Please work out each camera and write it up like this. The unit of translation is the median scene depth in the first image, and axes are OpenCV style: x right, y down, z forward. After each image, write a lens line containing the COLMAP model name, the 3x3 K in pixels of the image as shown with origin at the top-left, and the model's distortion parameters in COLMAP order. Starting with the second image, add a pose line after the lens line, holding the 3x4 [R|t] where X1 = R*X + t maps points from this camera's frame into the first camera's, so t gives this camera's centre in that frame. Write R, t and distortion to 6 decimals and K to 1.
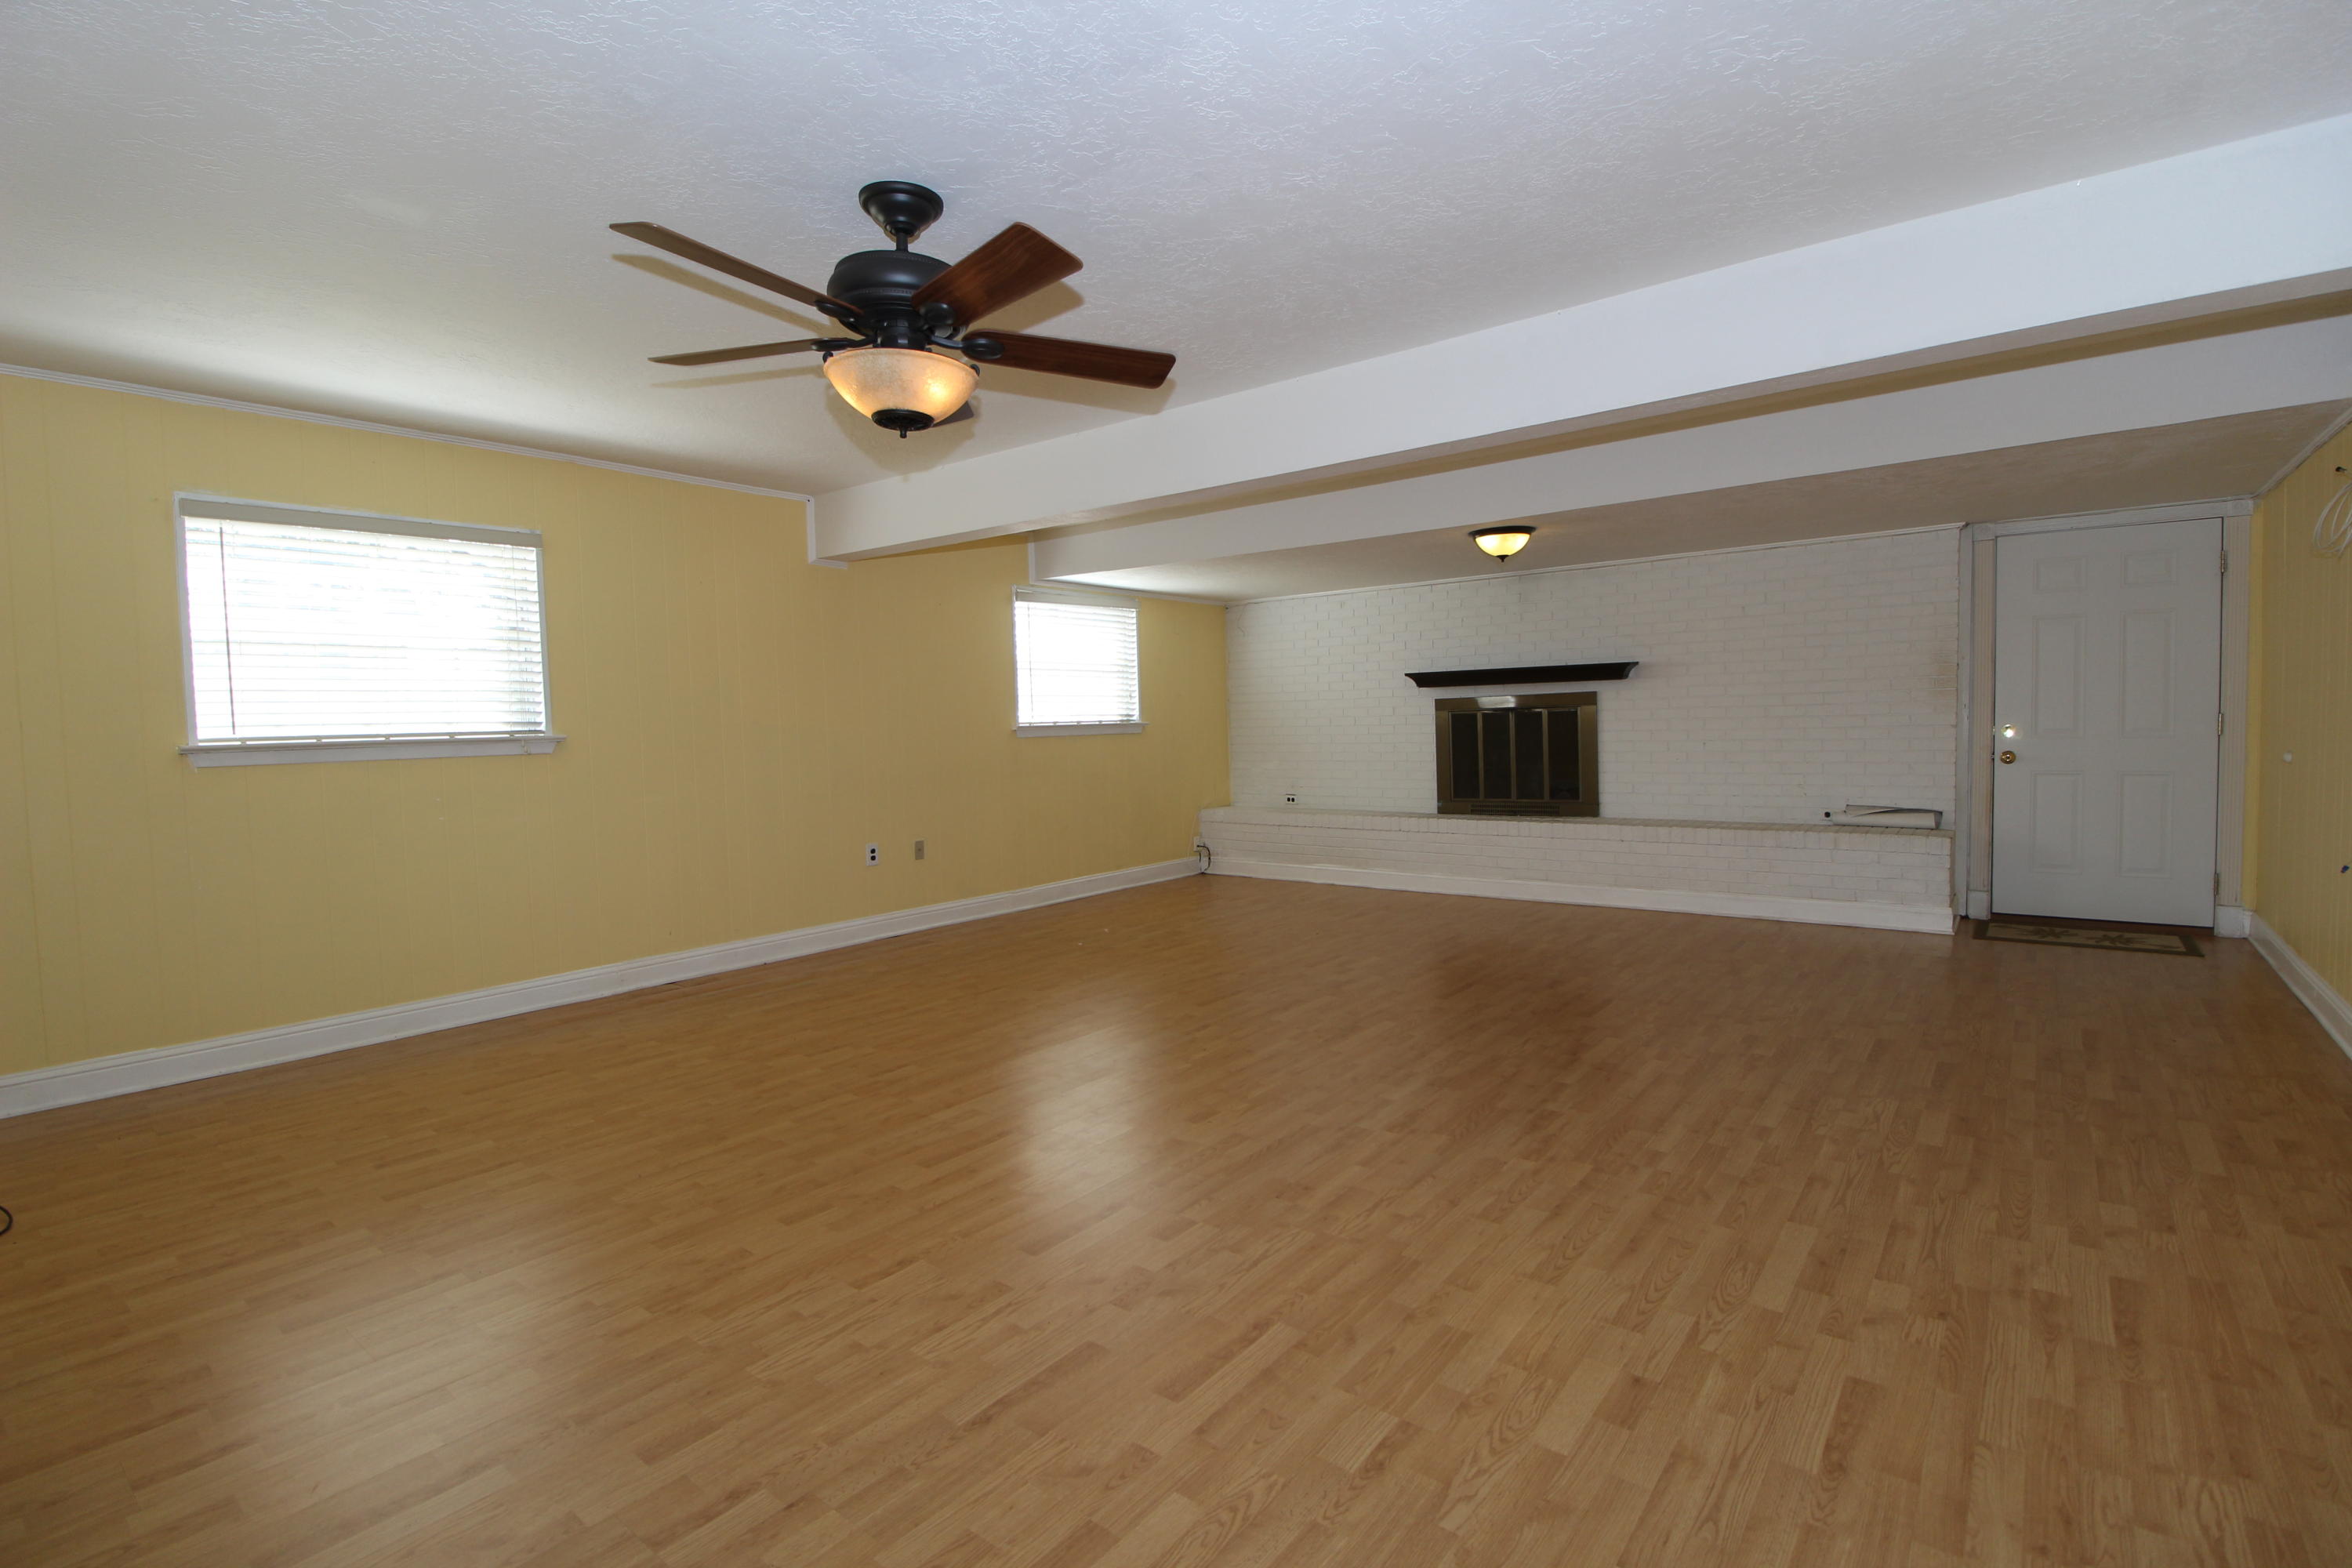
lens RADIAL K [[1122.6, 0, 1176.1], [0, 1122.6, 776.9], [0, 0, 1]] dist [-0.013331, -0.006476]
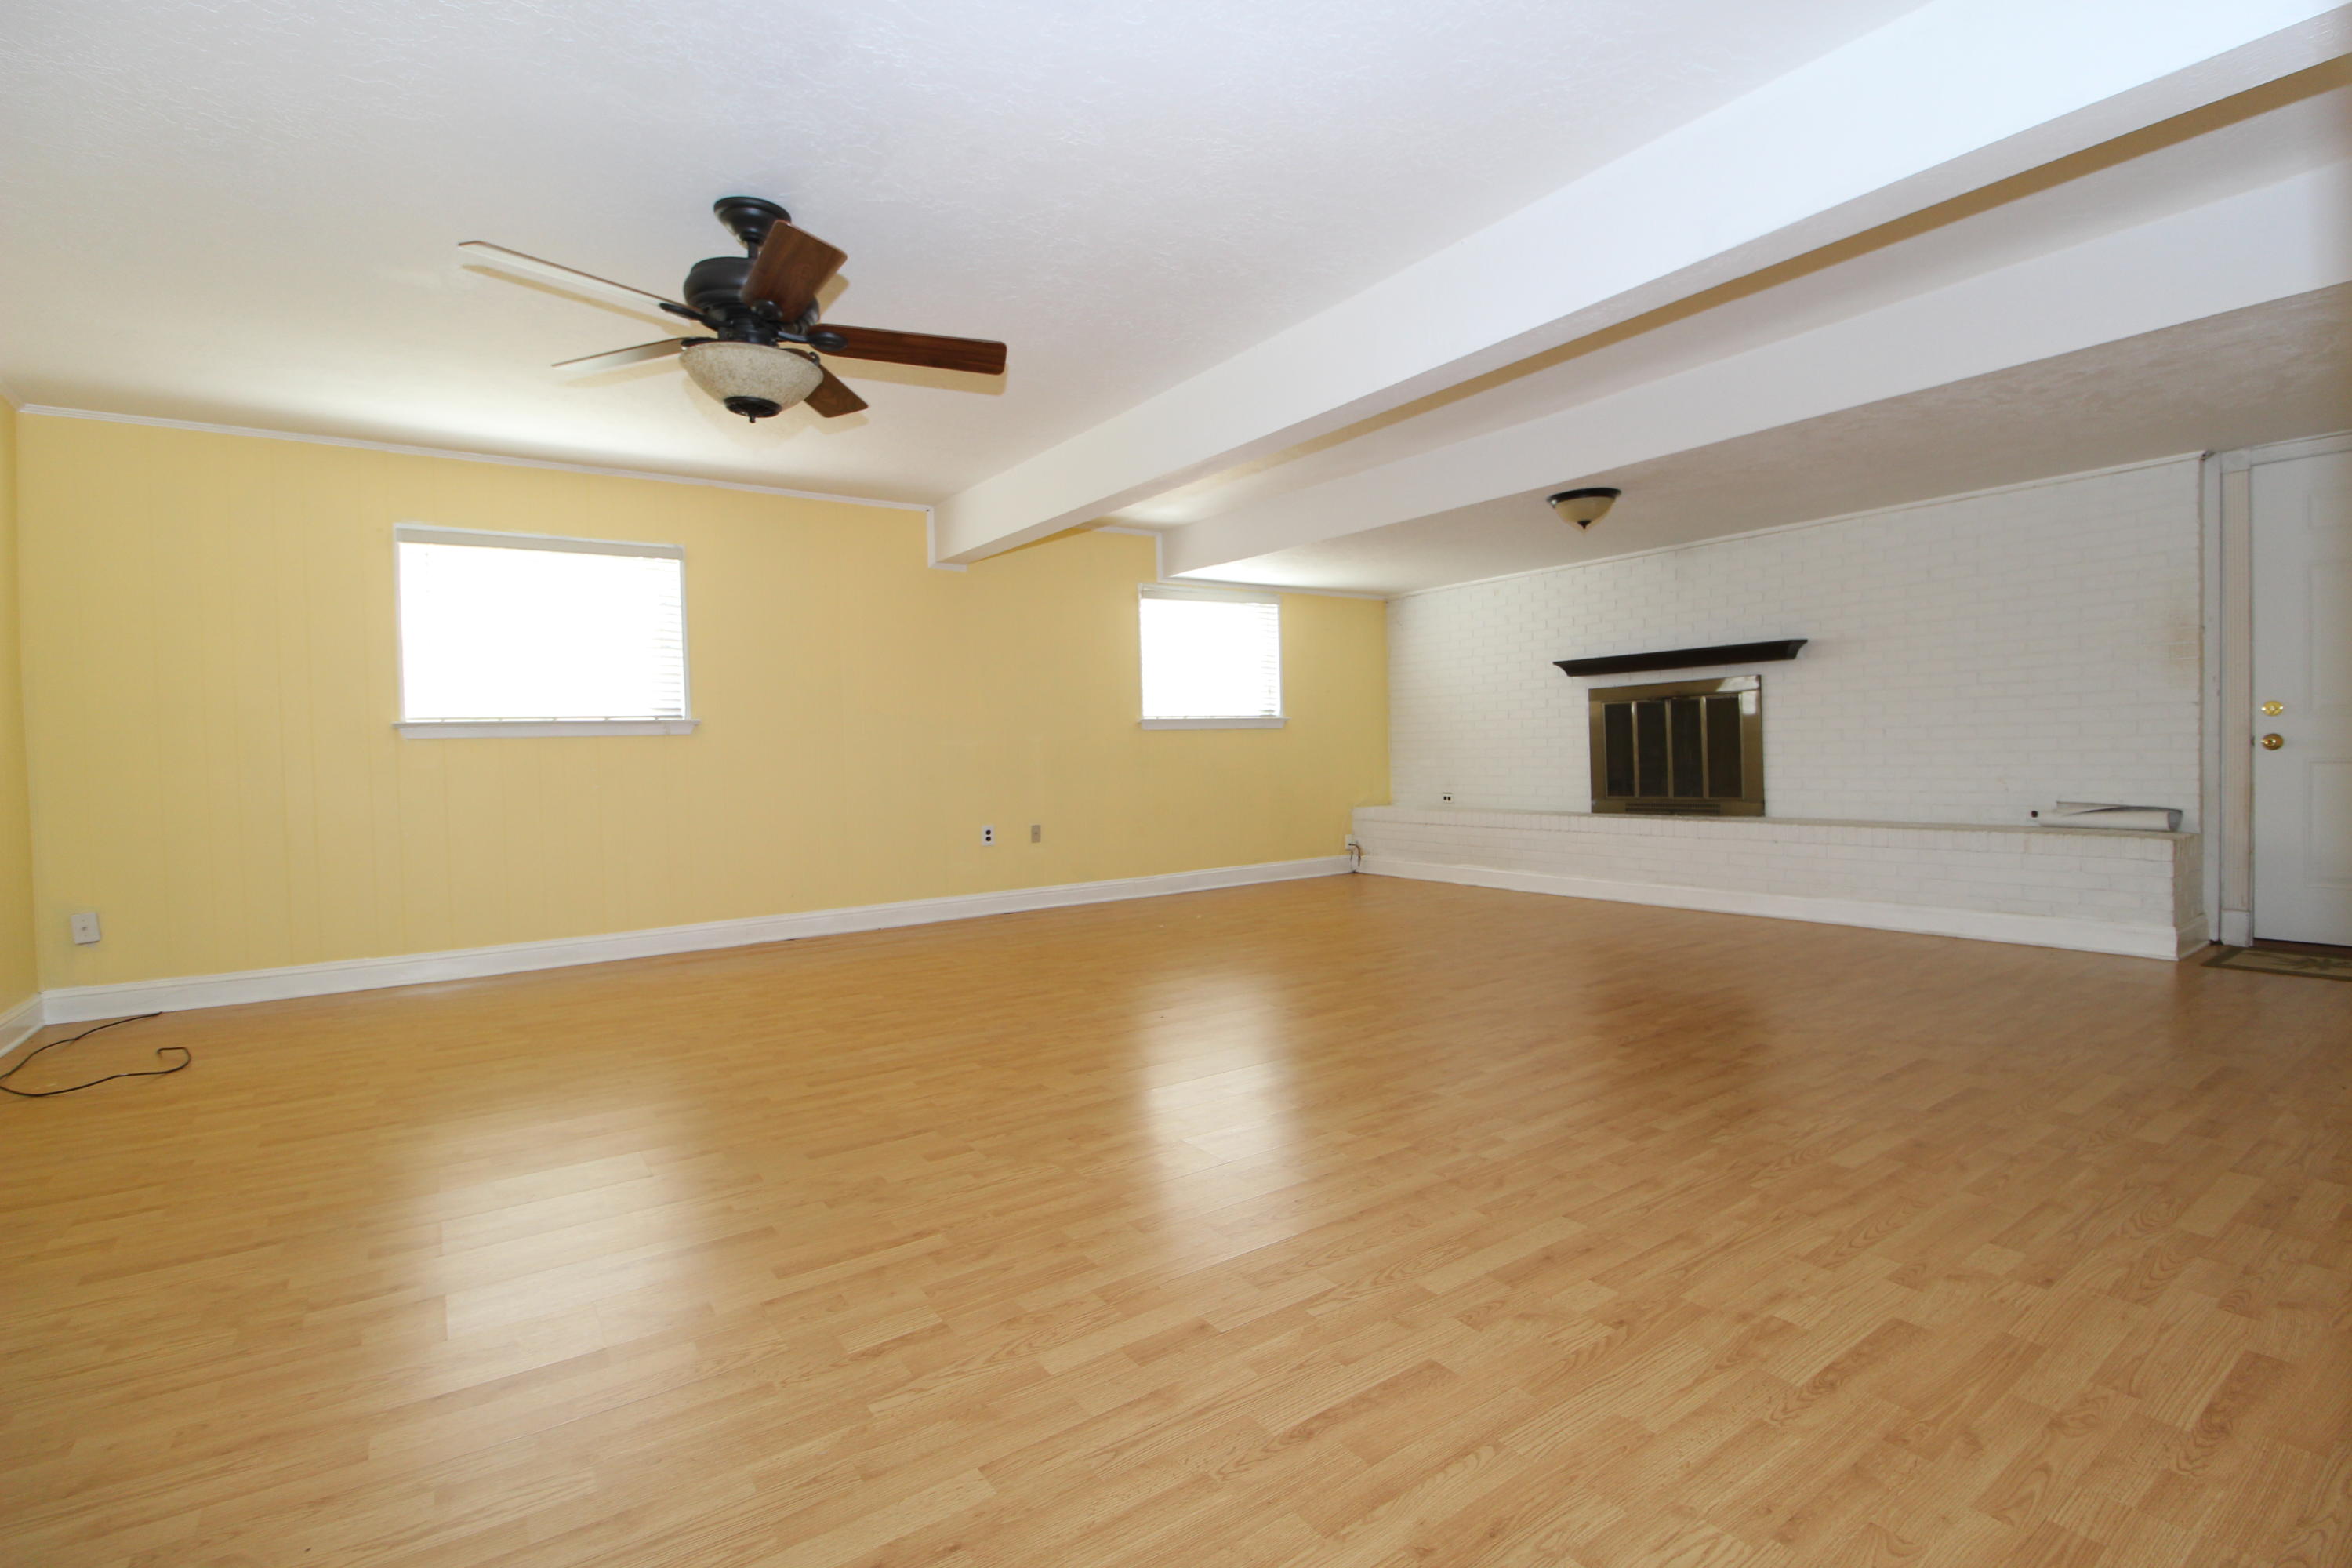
lens RADIAL K [[1122.6, 0, 1192.0], [0, 1122.6, 776.9], [0, 0, 1]] dist [-0.013331, -0.006476]
pose [[0.956883, 0.006919, -0.290391, 0.291278], [-0.013268, 0.999714, -0.019899, 0.040474], [0.290171, 0.022894, 0.956701, 0.034187]]
